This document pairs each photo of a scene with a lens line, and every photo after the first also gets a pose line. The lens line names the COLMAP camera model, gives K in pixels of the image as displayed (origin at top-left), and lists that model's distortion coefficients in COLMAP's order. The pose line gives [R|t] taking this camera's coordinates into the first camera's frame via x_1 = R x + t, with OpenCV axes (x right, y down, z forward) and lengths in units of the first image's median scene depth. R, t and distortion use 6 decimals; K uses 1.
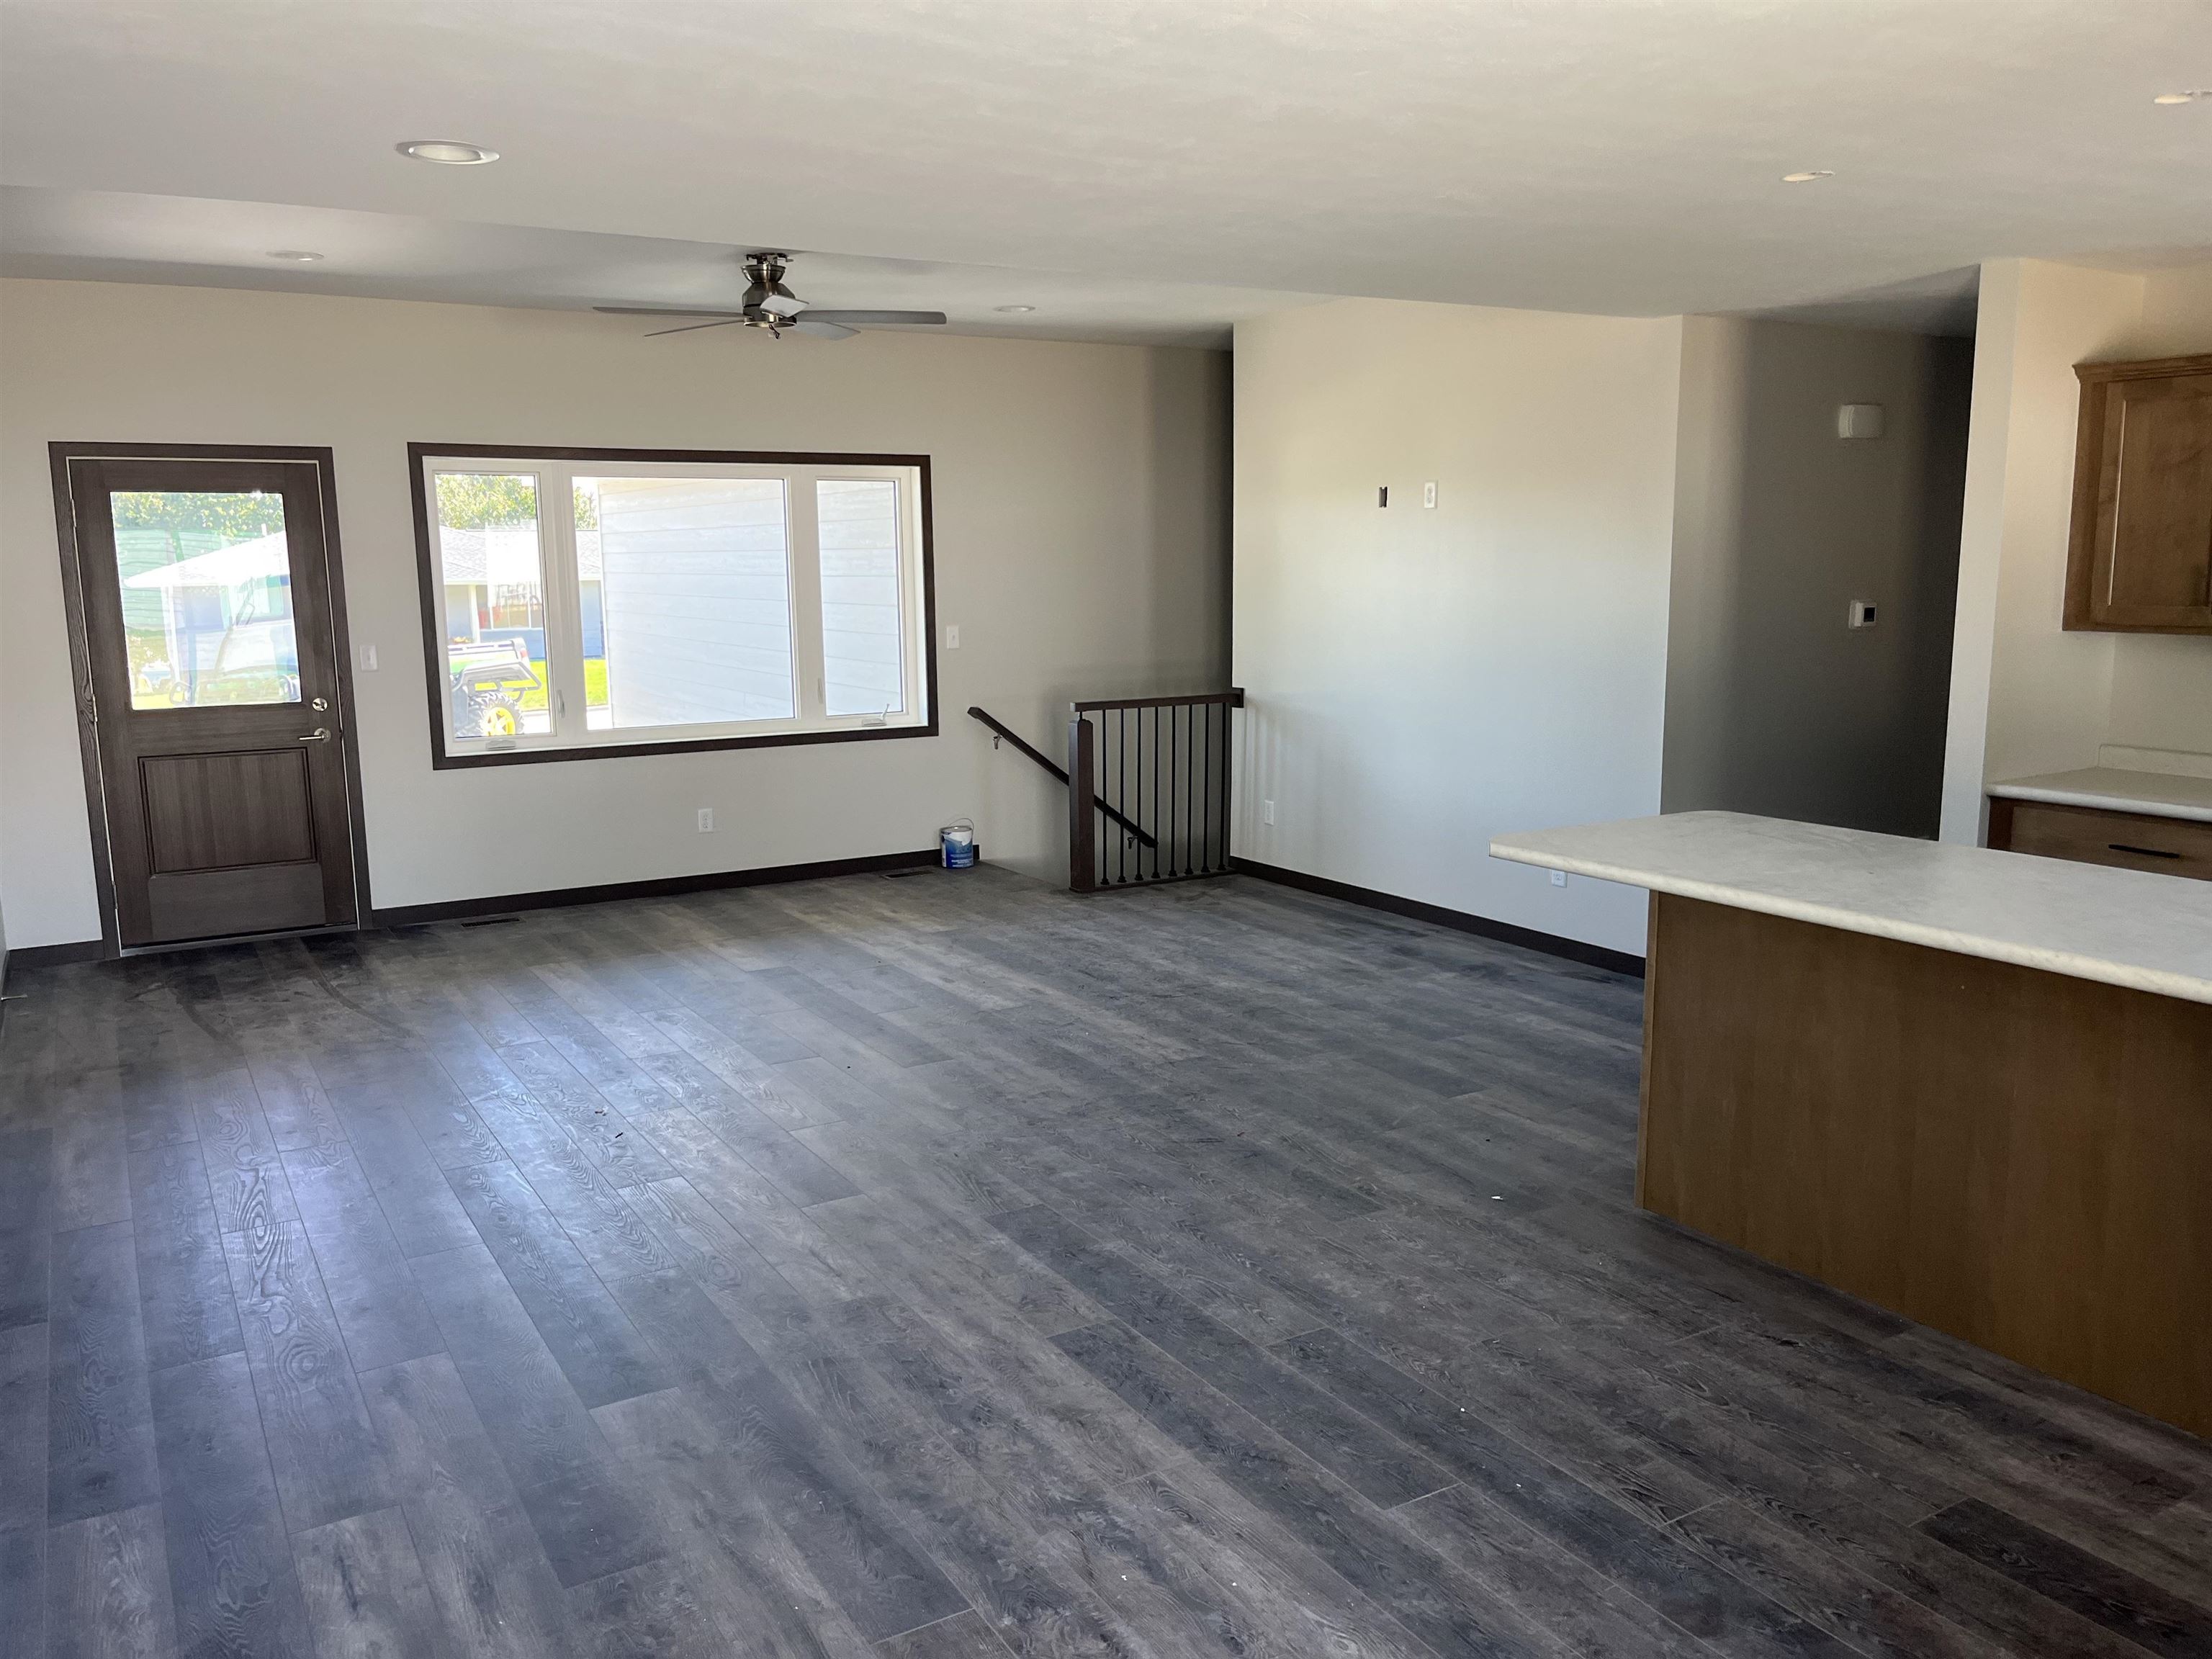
lens RADIAL K [[1687.0, 0, 1093.6], [0, 1687.0, 825.7], [0, 0, 1]] dist [0.046123, -0.065876]
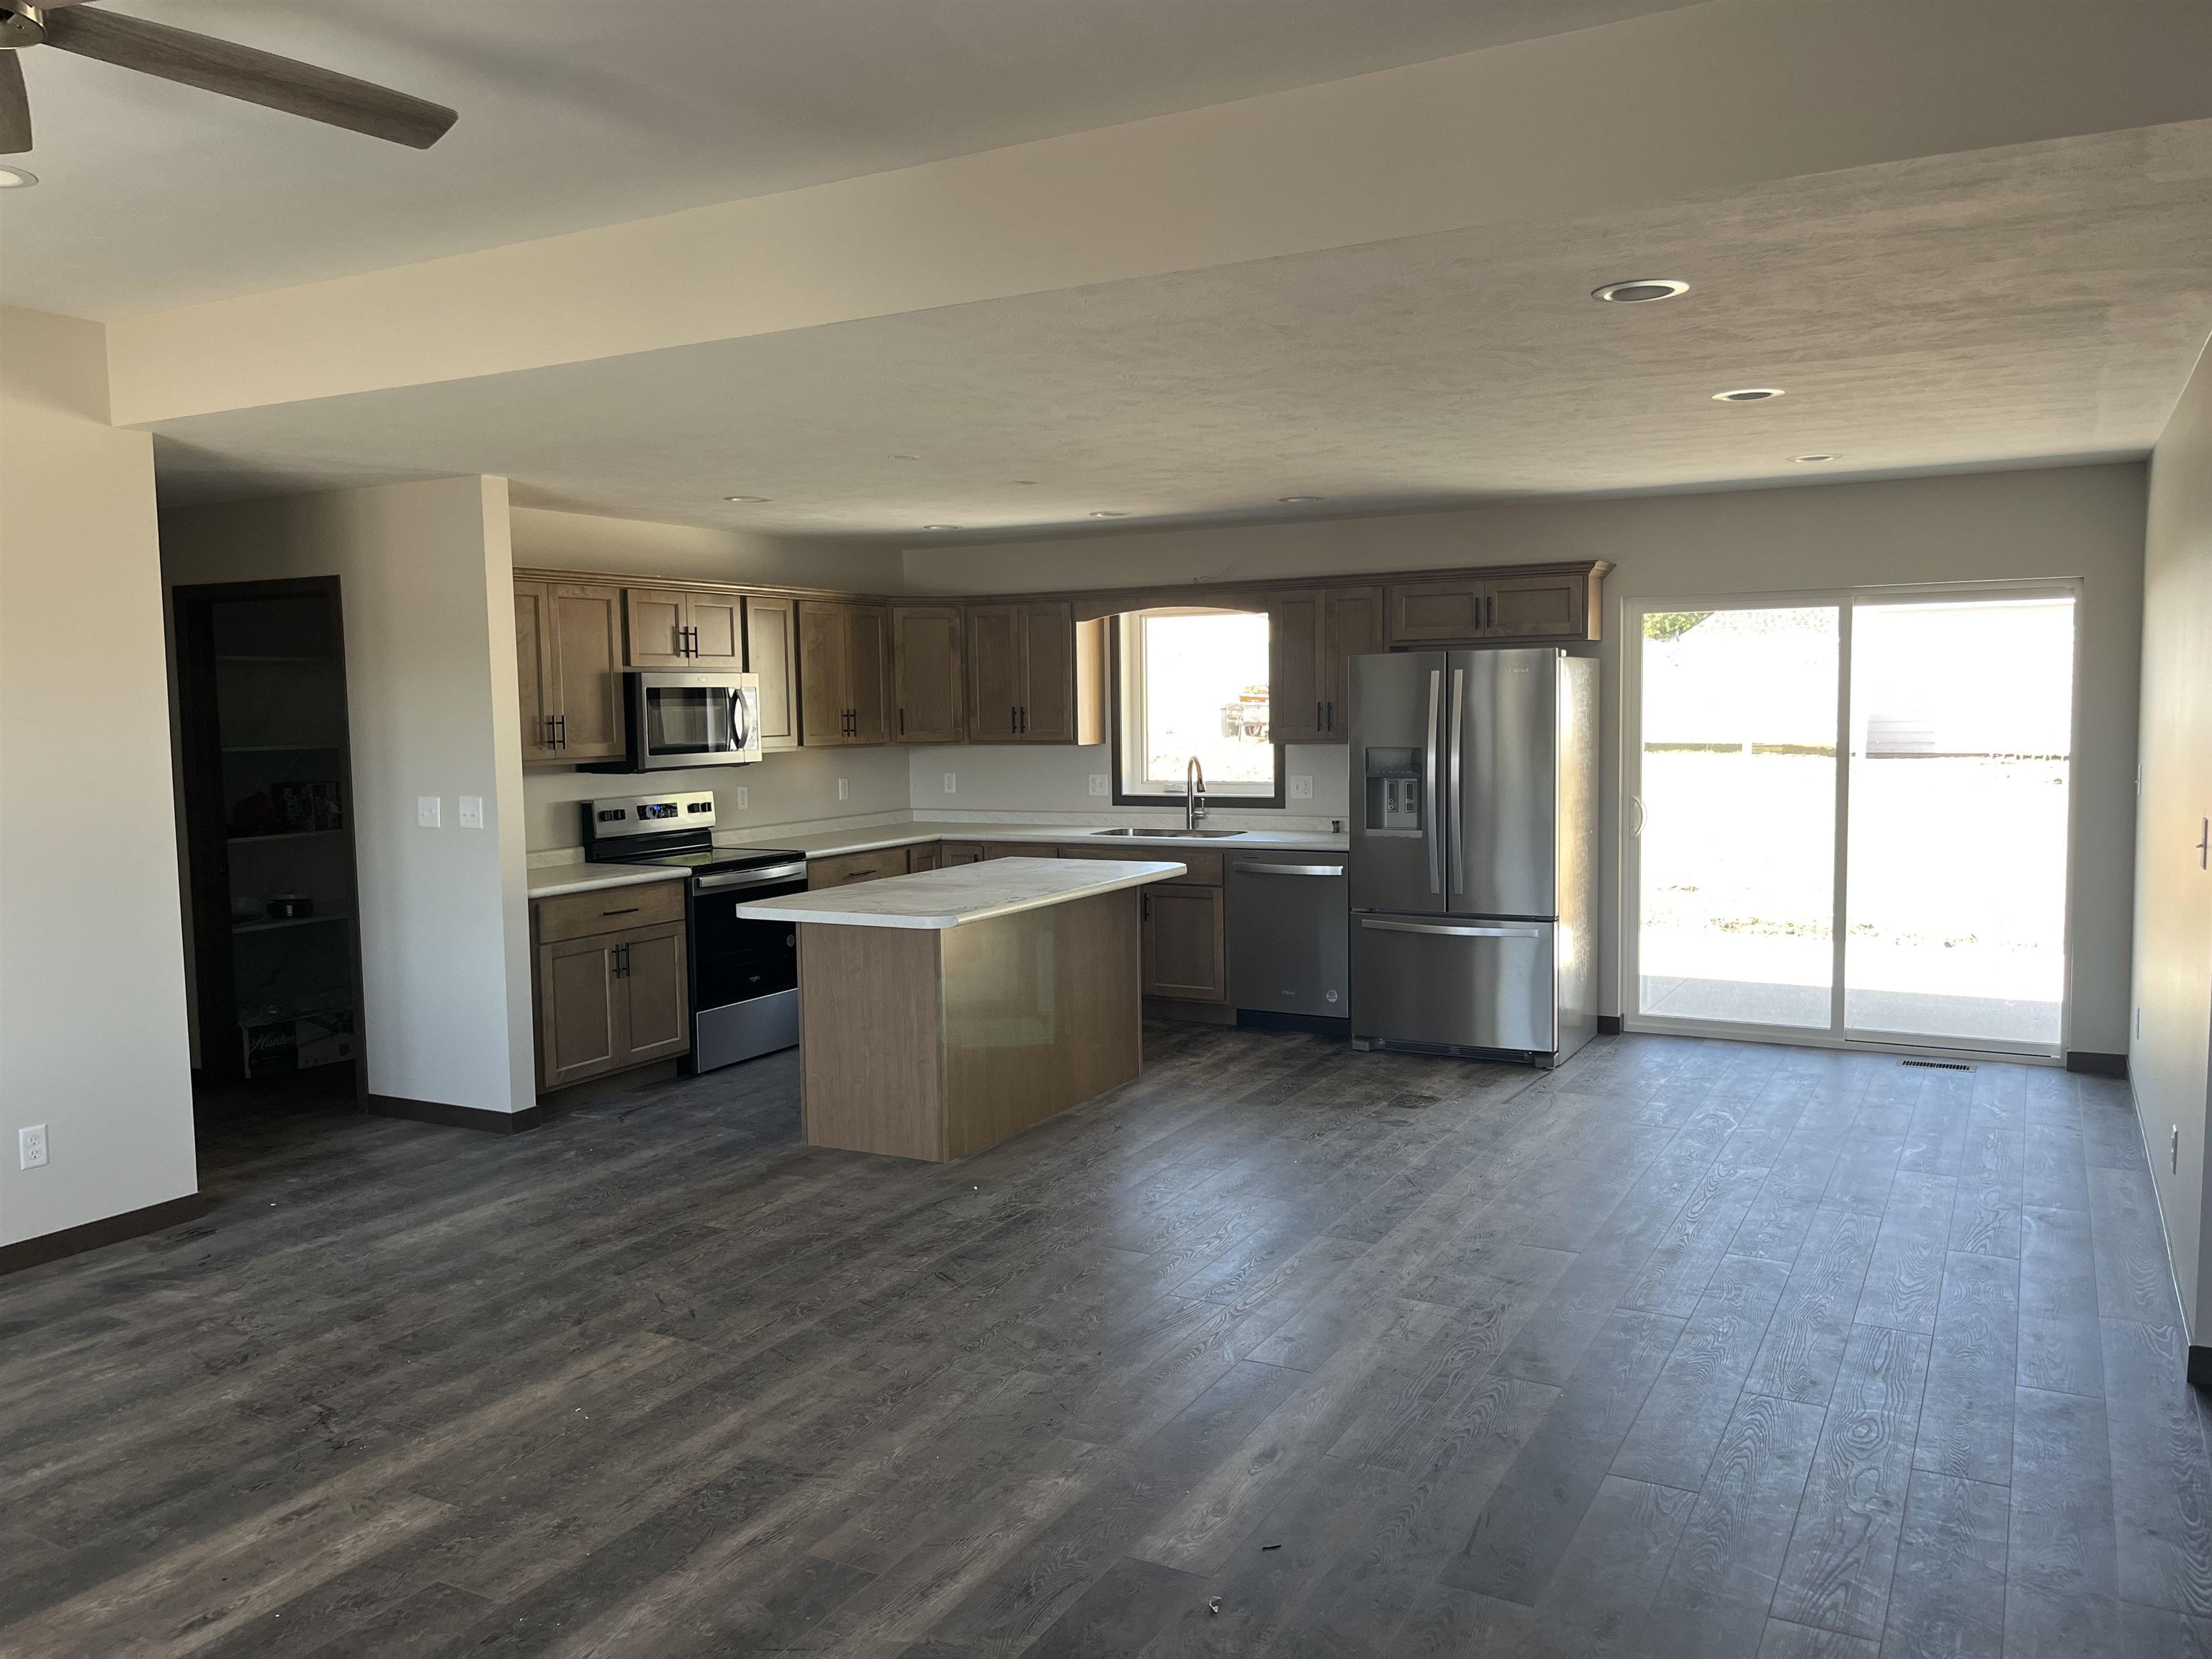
lens RADIAL K [[1687.0, 0, 1090.8], [0, 1687.0, 809.9], [0, 0, 1]] dist [0.046123, -0.065876]
pose [[-0.503433, -0.038936, 0.863157, -0.617721], [0.158369, 0.977902, 0.136479, -0.152386], [-0.849397, 0.205405, -0.486142, 1.018894]]
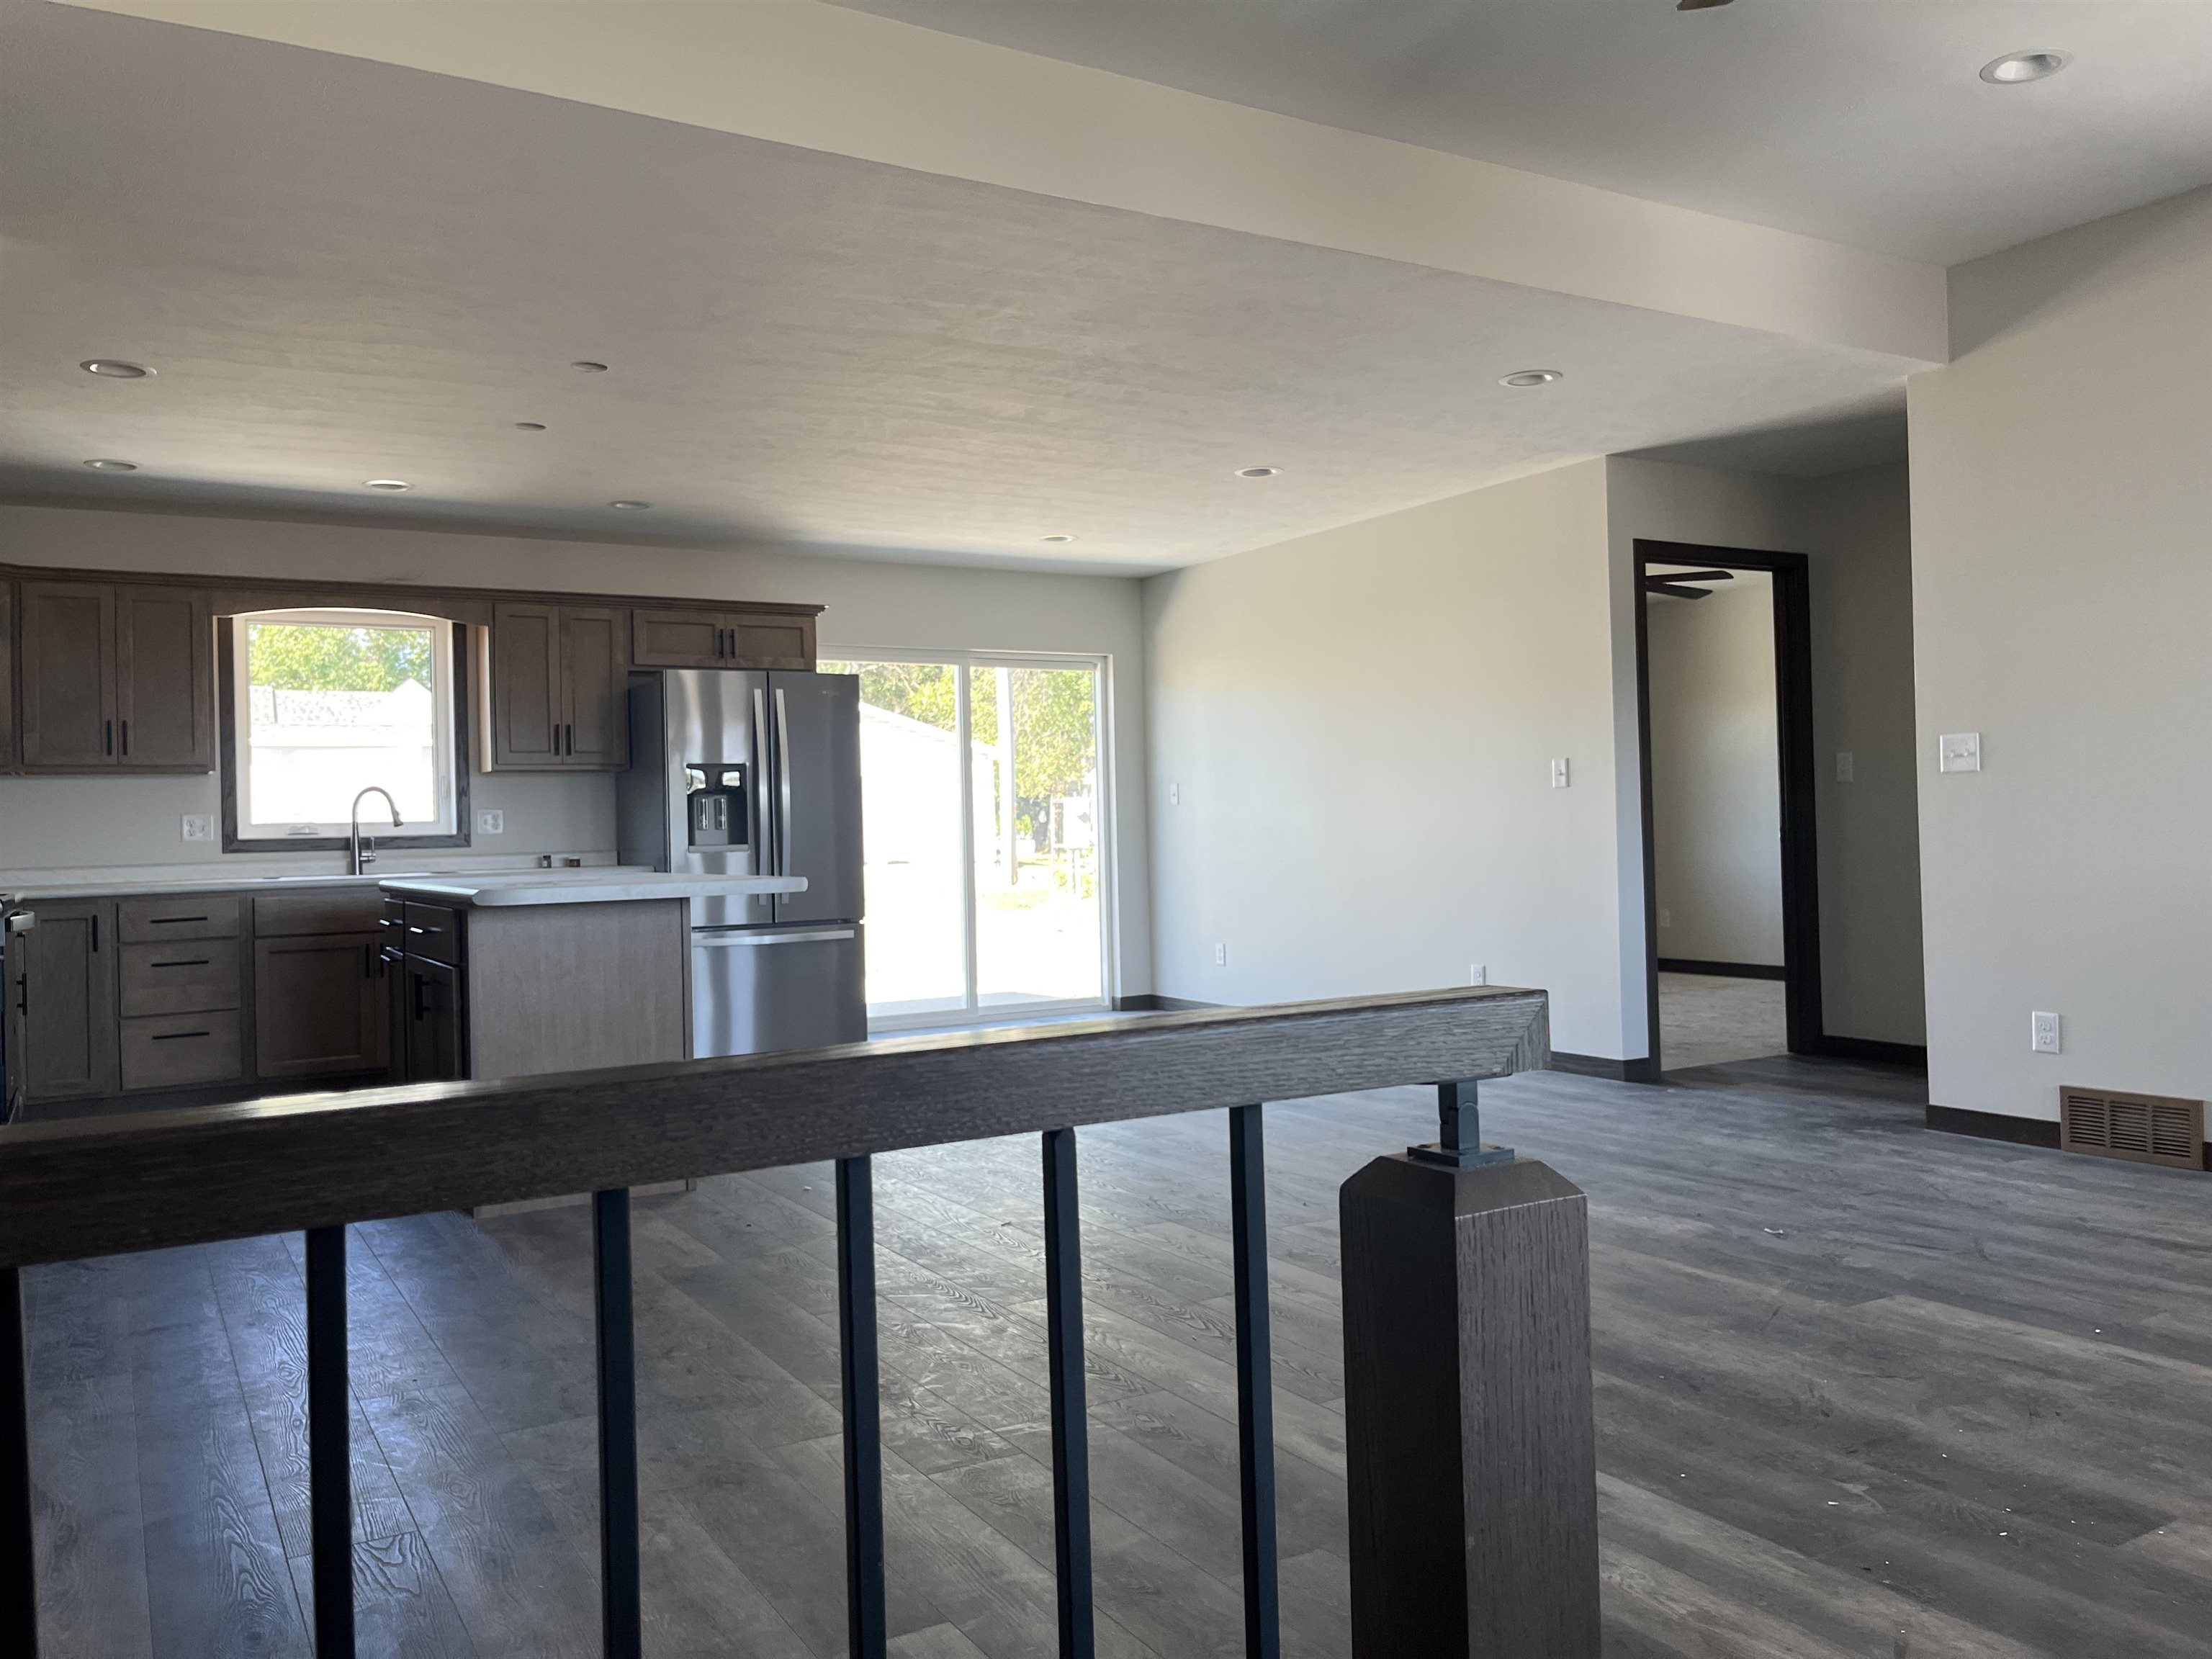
lens RADIAL K [[1687.0, 0, 1101.2], [0, 1687.0, 834.2], [0, 0, 1]] dist [0.046123, -0.065876]
pose [[-0.999534, 0.028990, 0.009536, 0.012354], [0.030177, 0.985437, 0.167343, -0.143727], [-0.004546, 0.167553, -0.985853, 1.436609]]
